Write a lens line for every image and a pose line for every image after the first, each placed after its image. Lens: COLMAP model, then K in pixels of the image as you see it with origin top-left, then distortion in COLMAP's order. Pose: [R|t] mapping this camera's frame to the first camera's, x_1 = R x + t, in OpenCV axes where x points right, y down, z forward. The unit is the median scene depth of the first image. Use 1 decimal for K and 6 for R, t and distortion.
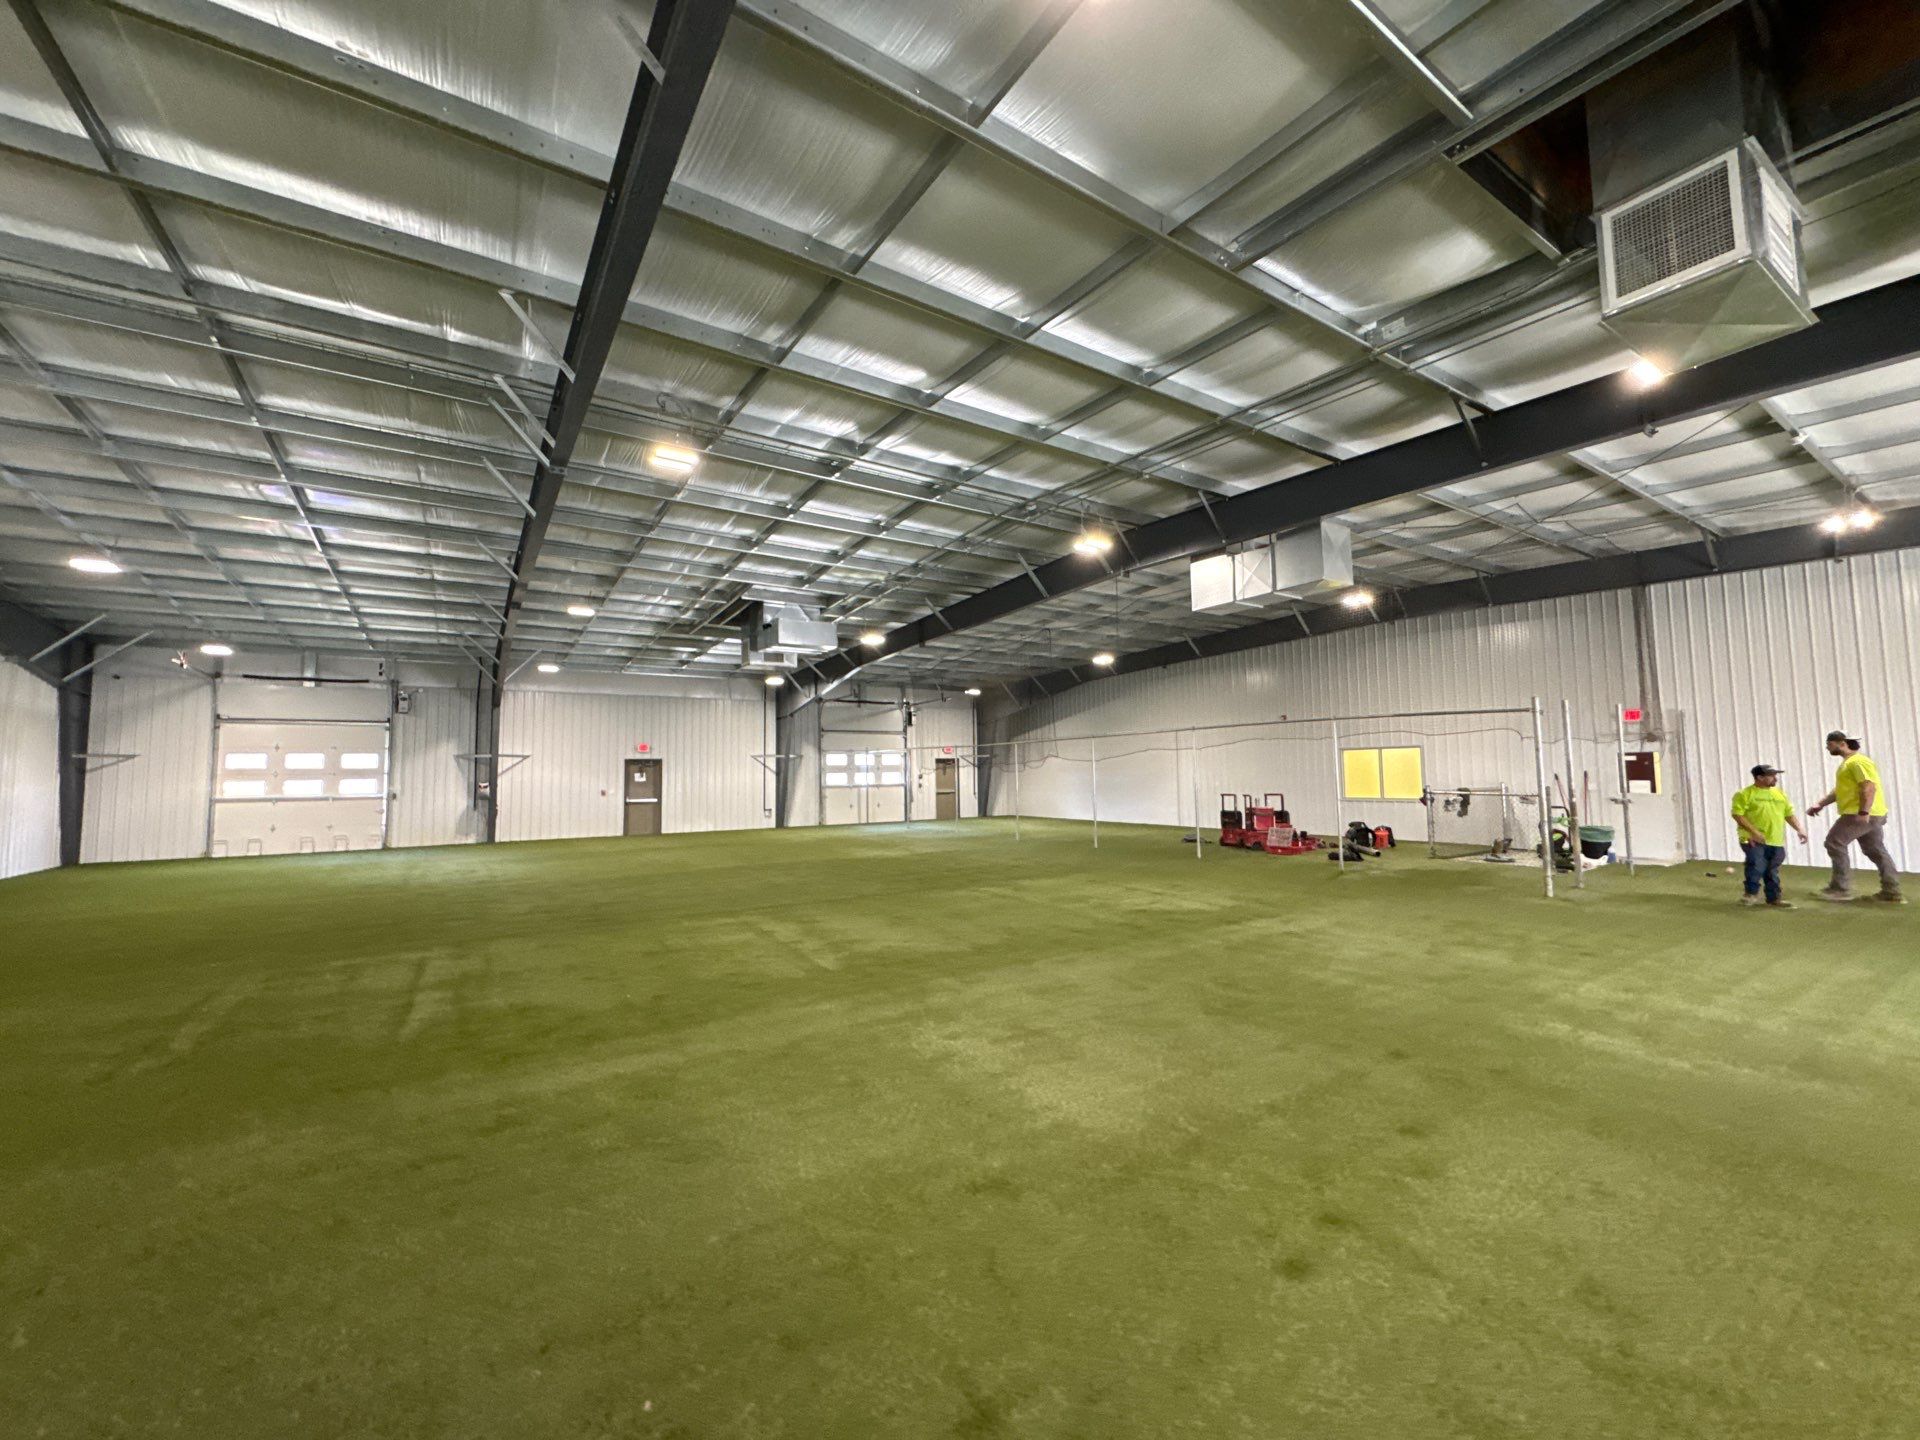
lens RADIAL K [[767.6, 0, 957.3], [0, 767.6, 720.5], [0, 0, 1]] dist [0.001195, 0.000095]
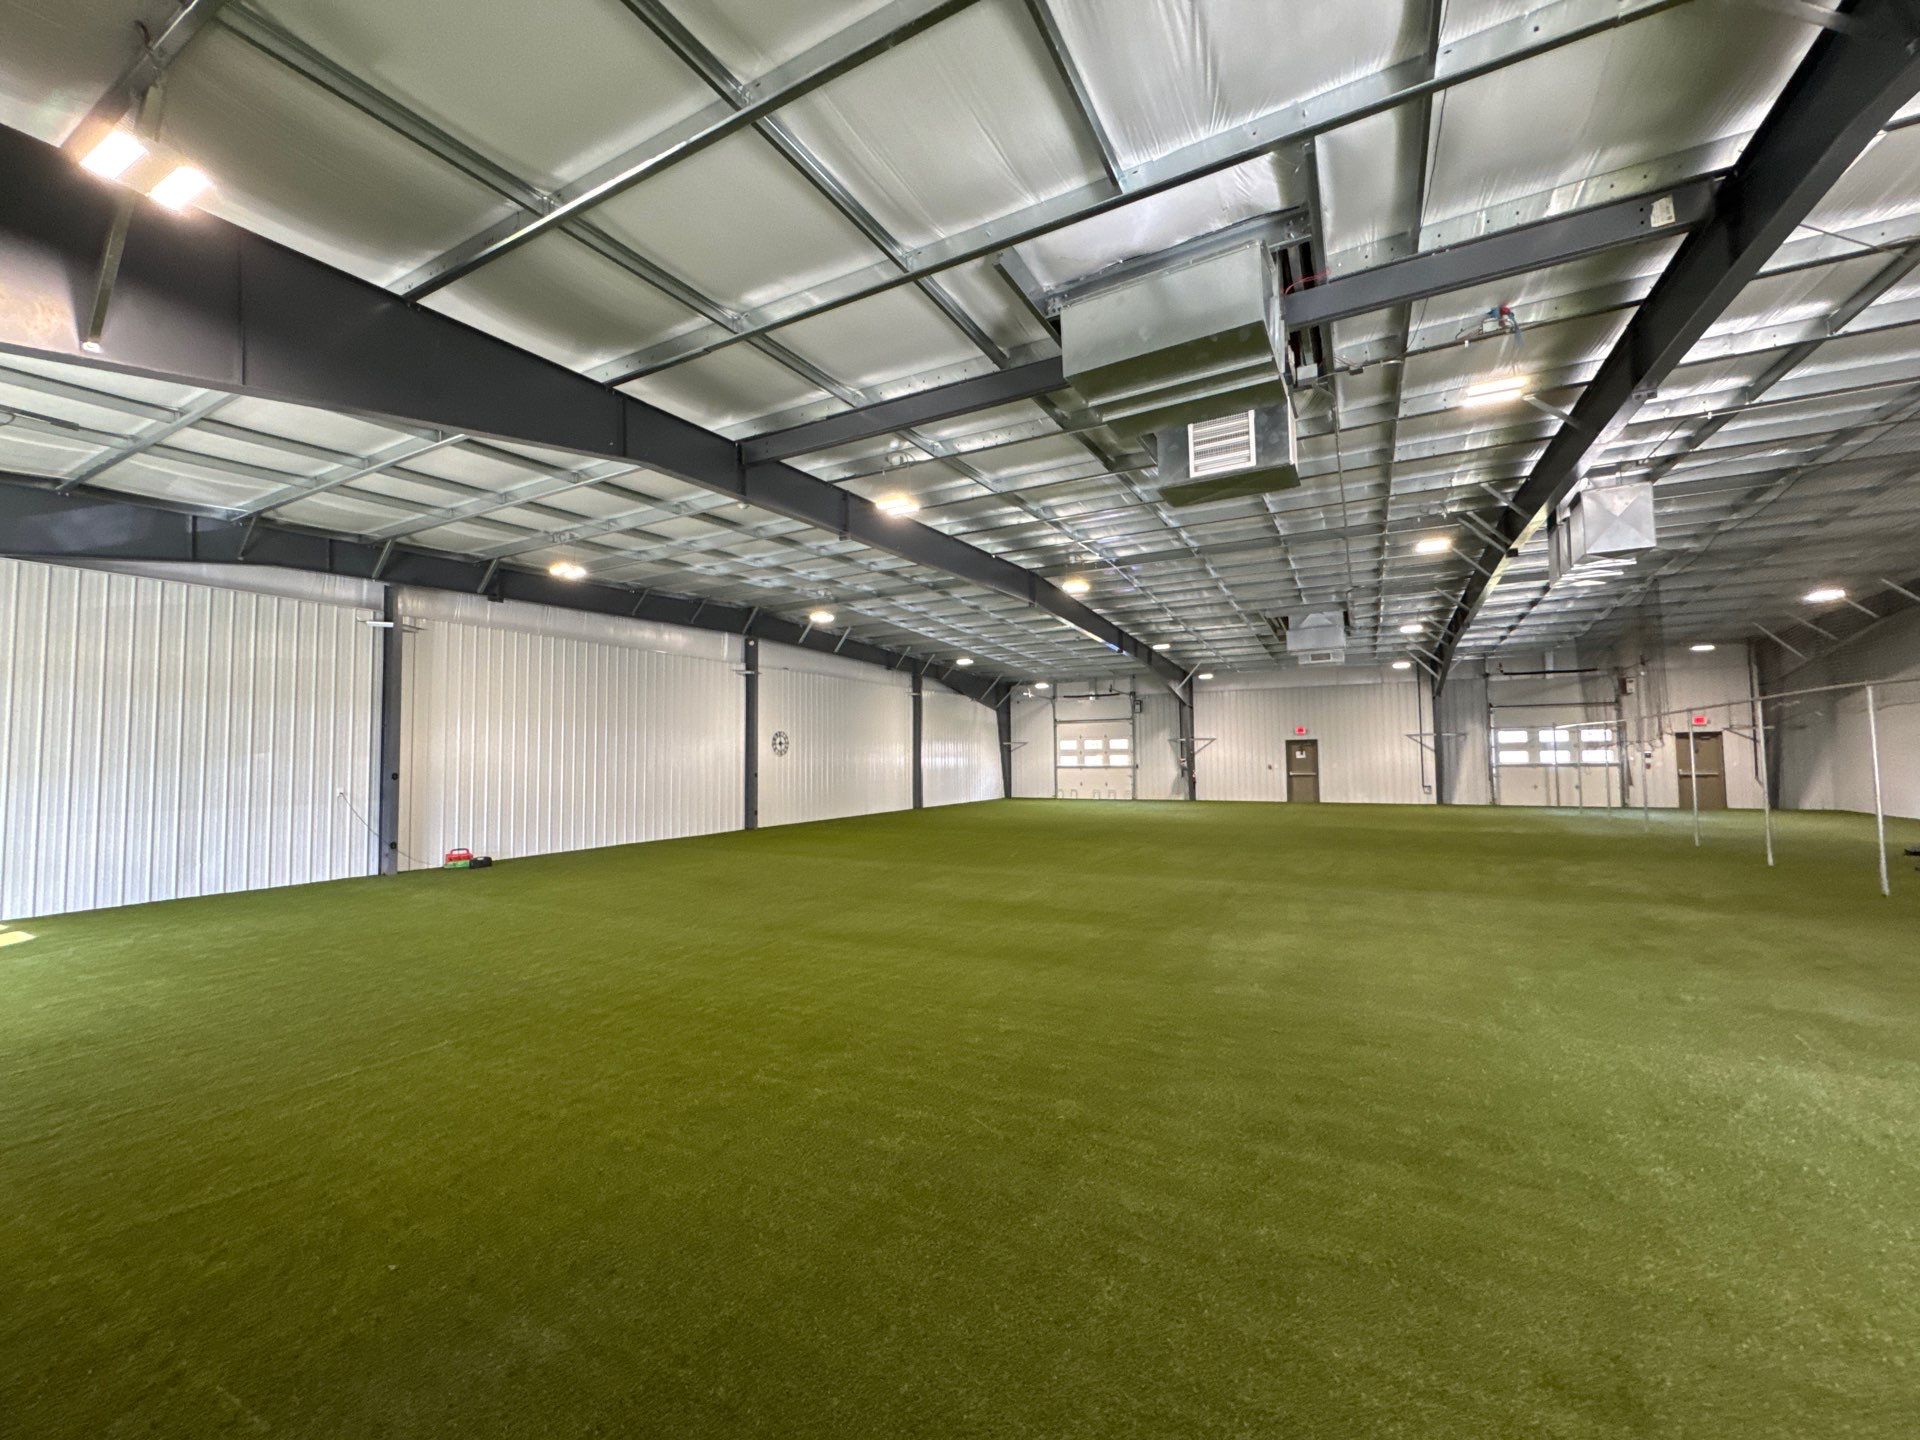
lens RADIAL K [[767.6, 0, 957.3], [0, 767.6, 720.5], [0, 0, 1]] dist [0.001195, 0.000095]
pose [[0.490333, -0.036228, -0.870782, 0.382059], [0.061828, 0.998064, -0.006708, -0.005358], [0.869339, -0.050549, 0.491624, -0.063605]]
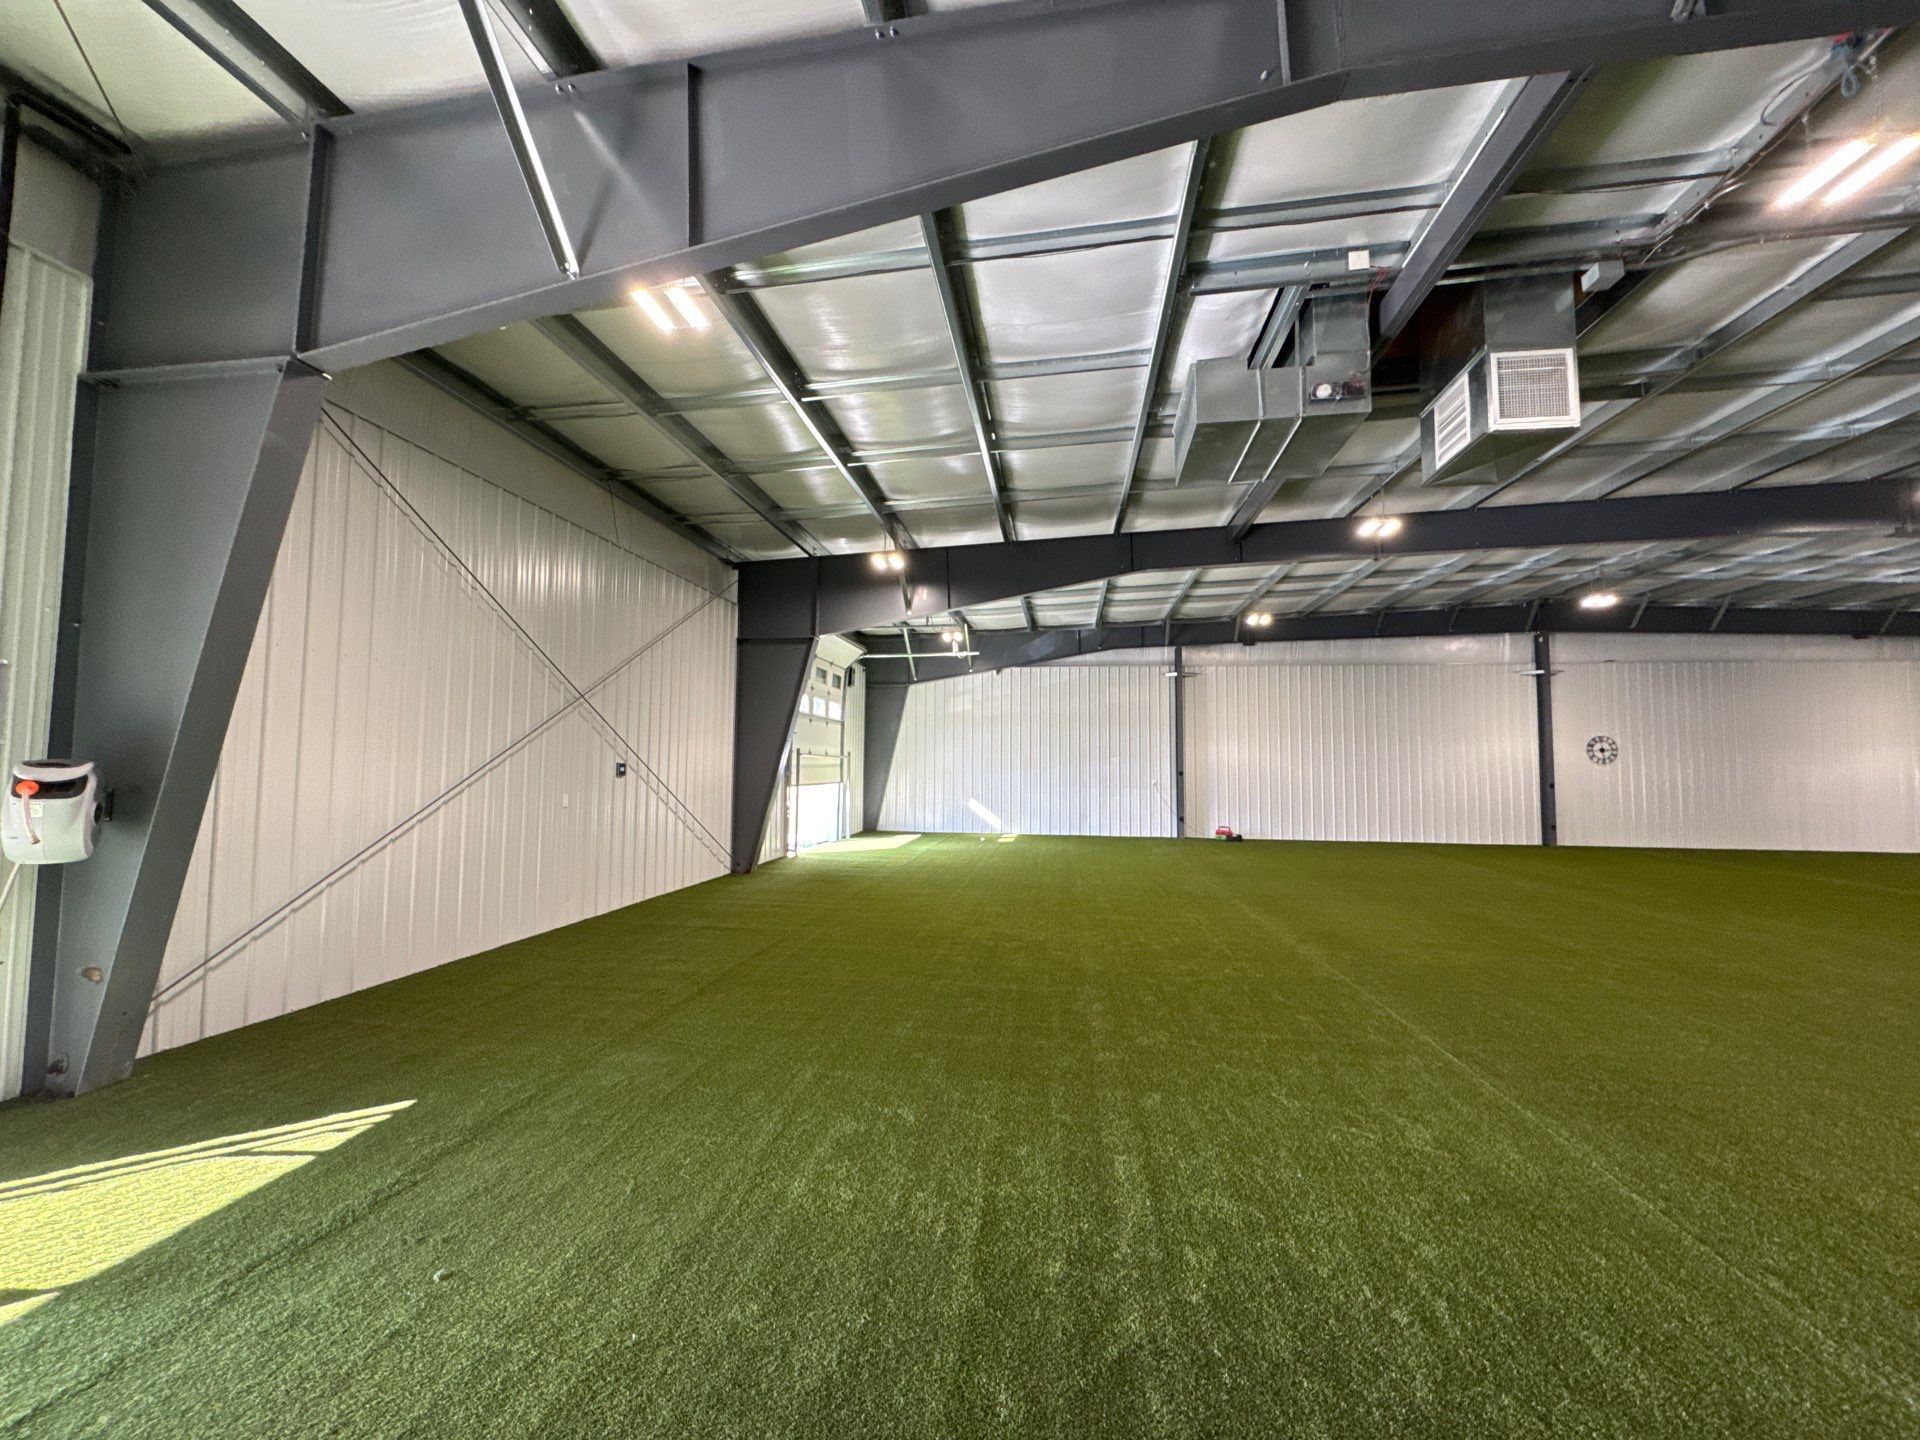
lens RADIAL K [[767.6, 0, 957.3], [0, 767.6, 720.5], [0, 0, 1]] dist [0.001195, 0.000095]
pose [[-0.652014, -0.046825, -0.756759, 0.493319], [0.045548, 0.993870, -0.100741, 0.021307], [0.756837, -0.100154, -0.645884, 0.211270]]
